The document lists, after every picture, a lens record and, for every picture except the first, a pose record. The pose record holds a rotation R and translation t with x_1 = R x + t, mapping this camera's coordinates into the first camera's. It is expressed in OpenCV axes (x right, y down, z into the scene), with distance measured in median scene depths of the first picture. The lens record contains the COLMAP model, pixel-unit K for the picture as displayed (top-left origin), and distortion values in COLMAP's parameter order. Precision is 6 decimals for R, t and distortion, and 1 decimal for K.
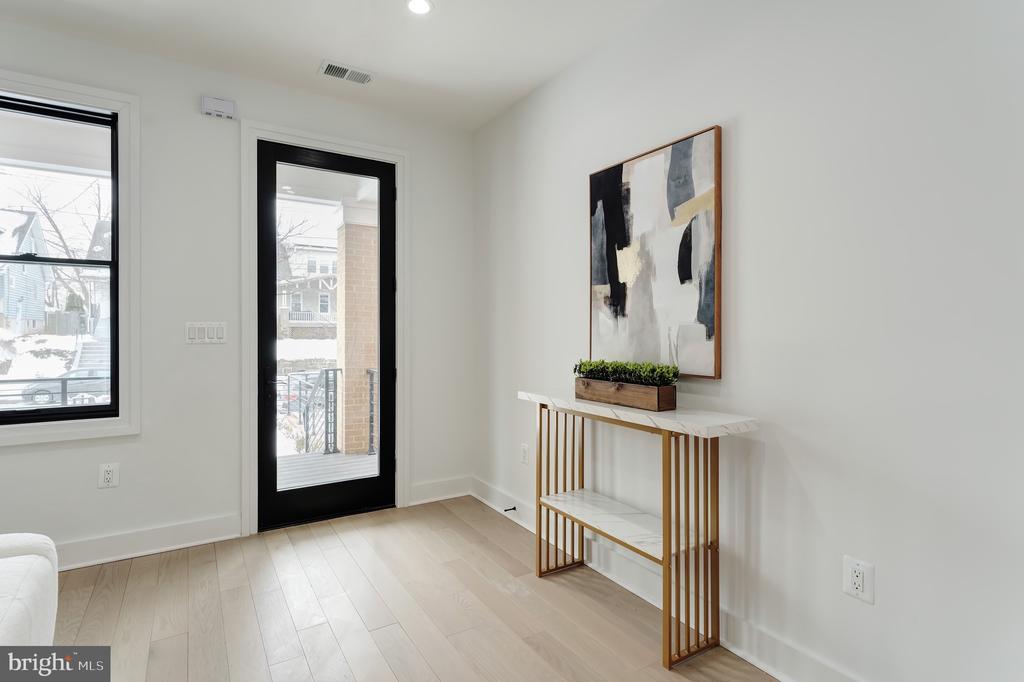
lens RADIAL K [[511.8, 0, 517.2], [0, 511.8, 335.9], [0, 0, 1]] dist [0.001115, 0.000392]
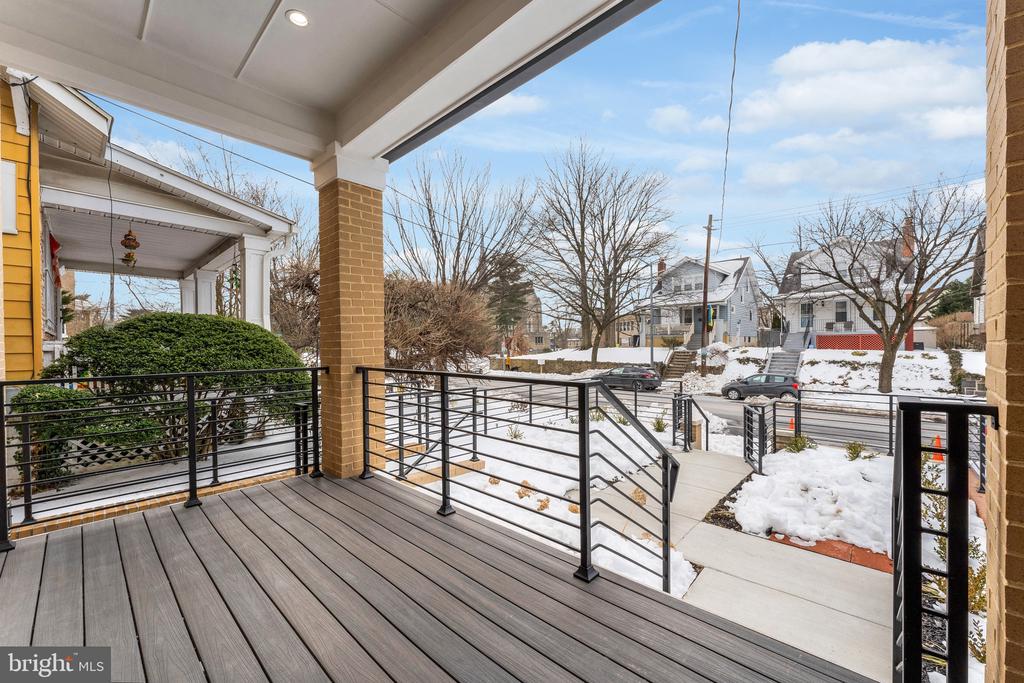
lens RADIAL K [[410.4, 0, 510.3], [0, 410.4, 349.7], [0, 0, 1]] dist [0.000326, 0.000018]
pose [[0.239222, -0.004541, -0.970954, -0.046537], [0.002629, 0.999988, -0.004029, 0.008335], [0.970961, -0.001589, 0.239232, 0.164898]]
